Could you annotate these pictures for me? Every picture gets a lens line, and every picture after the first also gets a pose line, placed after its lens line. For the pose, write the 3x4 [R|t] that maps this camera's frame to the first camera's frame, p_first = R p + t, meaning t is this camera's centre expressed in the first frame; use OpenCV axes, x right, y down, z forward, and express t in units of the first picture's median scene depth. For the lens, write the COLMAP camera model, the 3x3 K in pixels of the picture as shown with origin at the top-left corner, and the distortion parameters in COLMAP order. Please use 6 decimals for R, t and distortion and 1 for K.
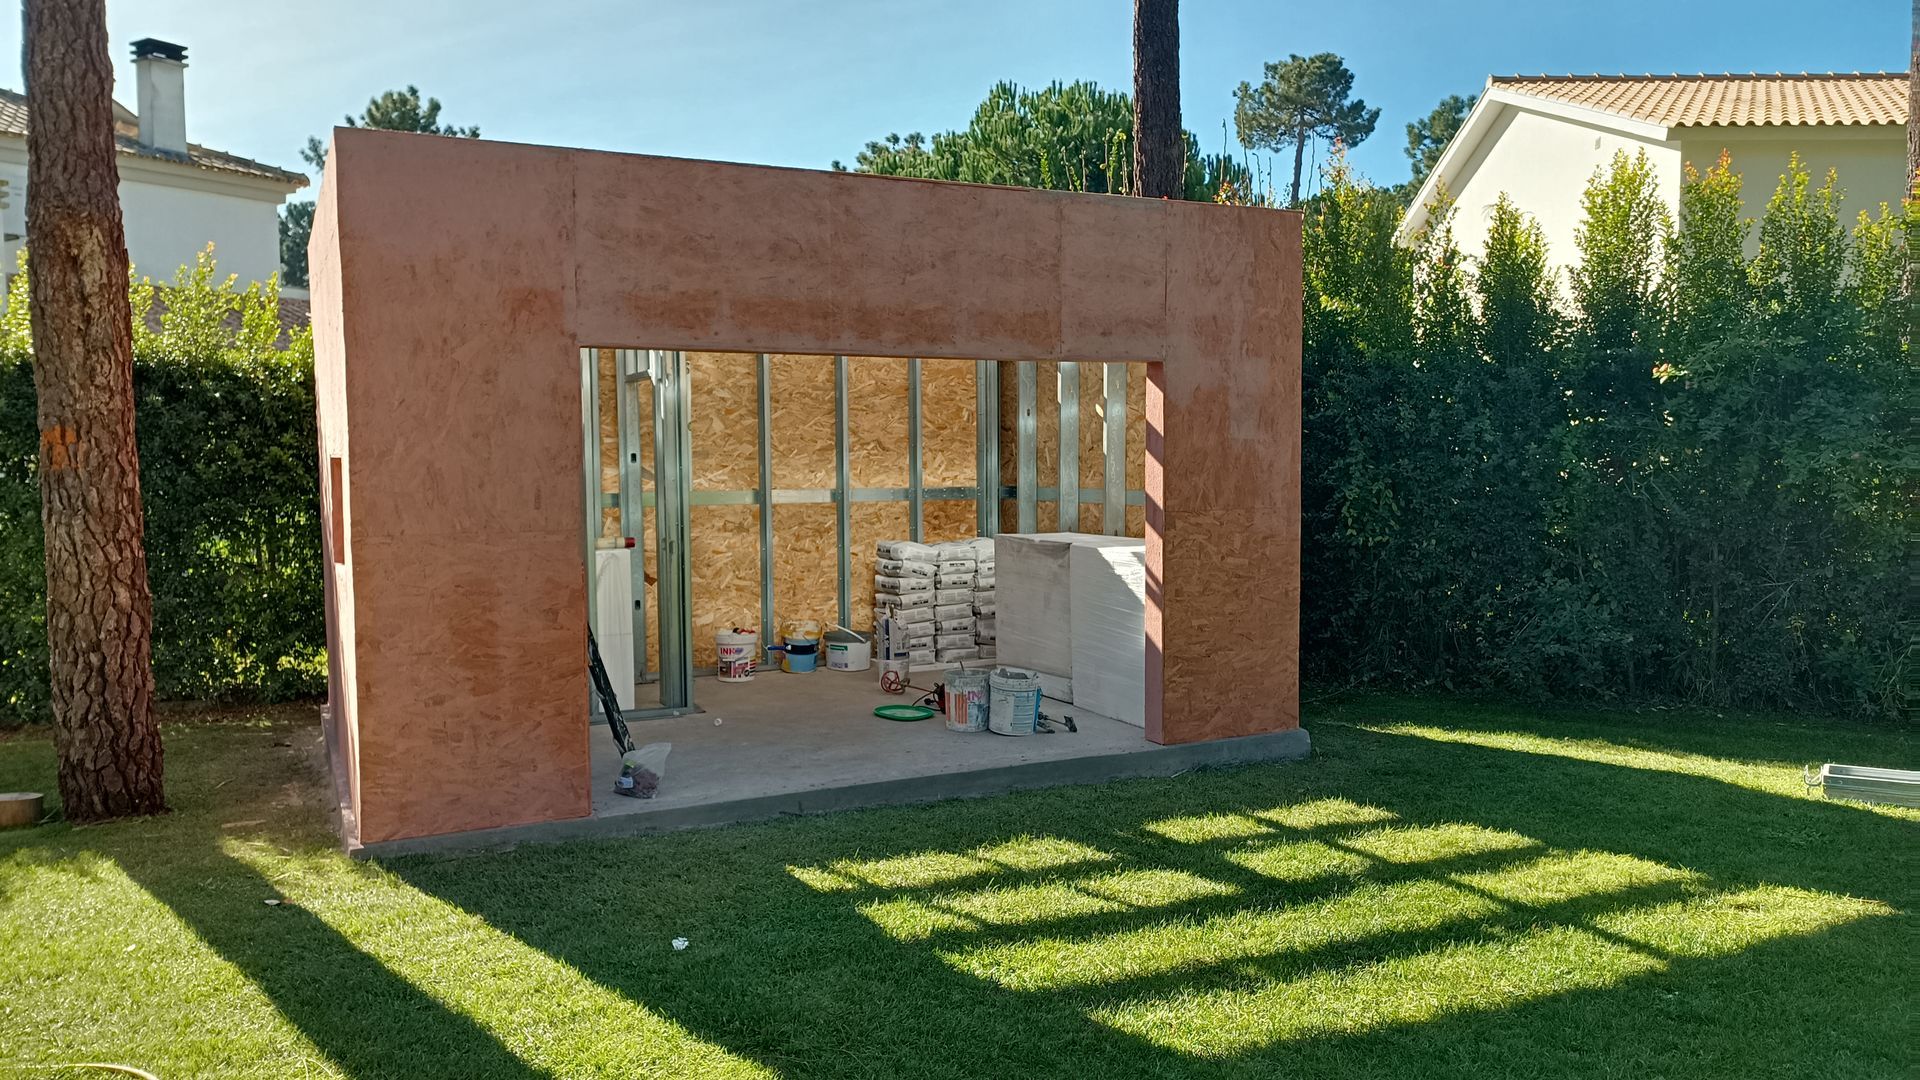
lens RADIAL K [[1382.1, 0, 960.6], [0, 1382.1, 536.6], [0, 0, 1]] dist [0.072525, -0.094183]
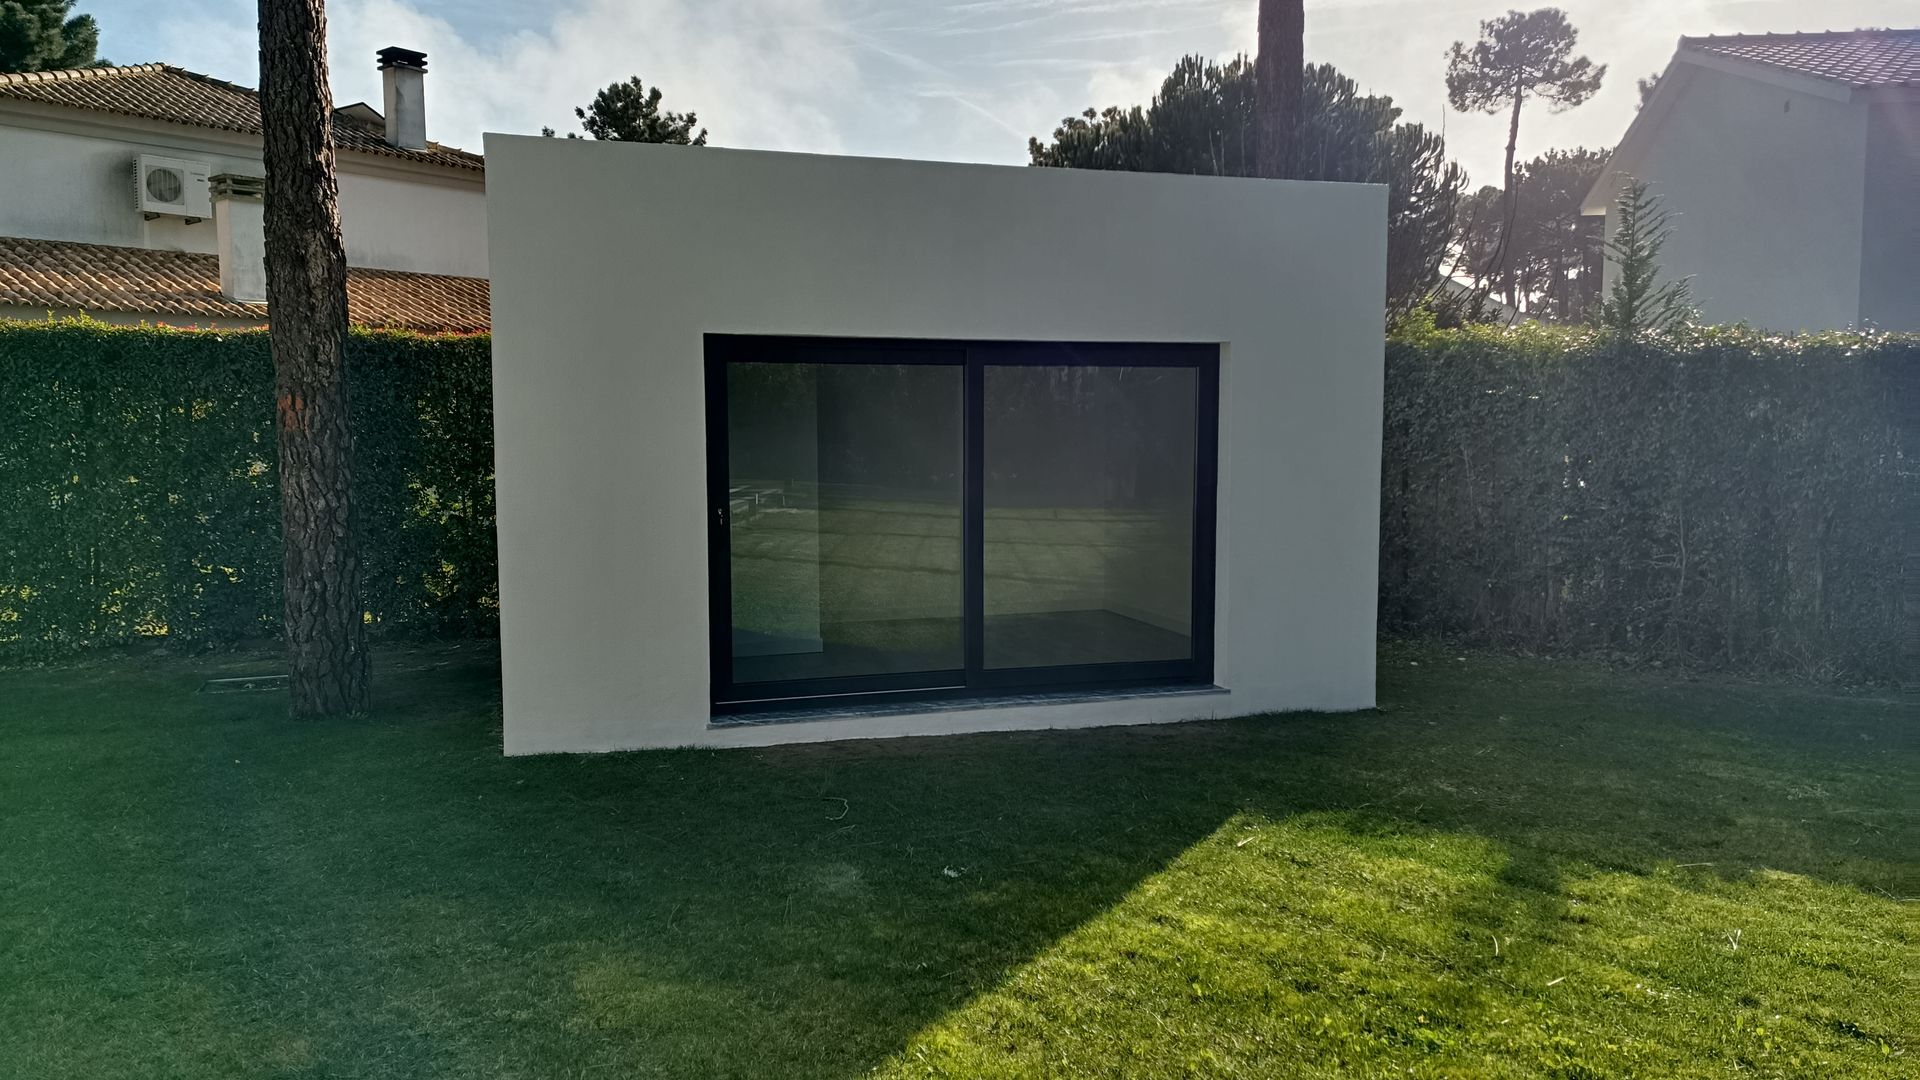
lens RADIAL K [[1377.2, 0, 956.0], [0, 1377.2, 540.0], [0, 0, 1]] dist [0.044319, 0.001024]
pose [[0.988781, 0.017777, -0.148308, 0.097492], [-0.014564, 0.999636, 0.022726, 0.009639], [0.148658, -0.020311, 0.988680, -0.101011]]
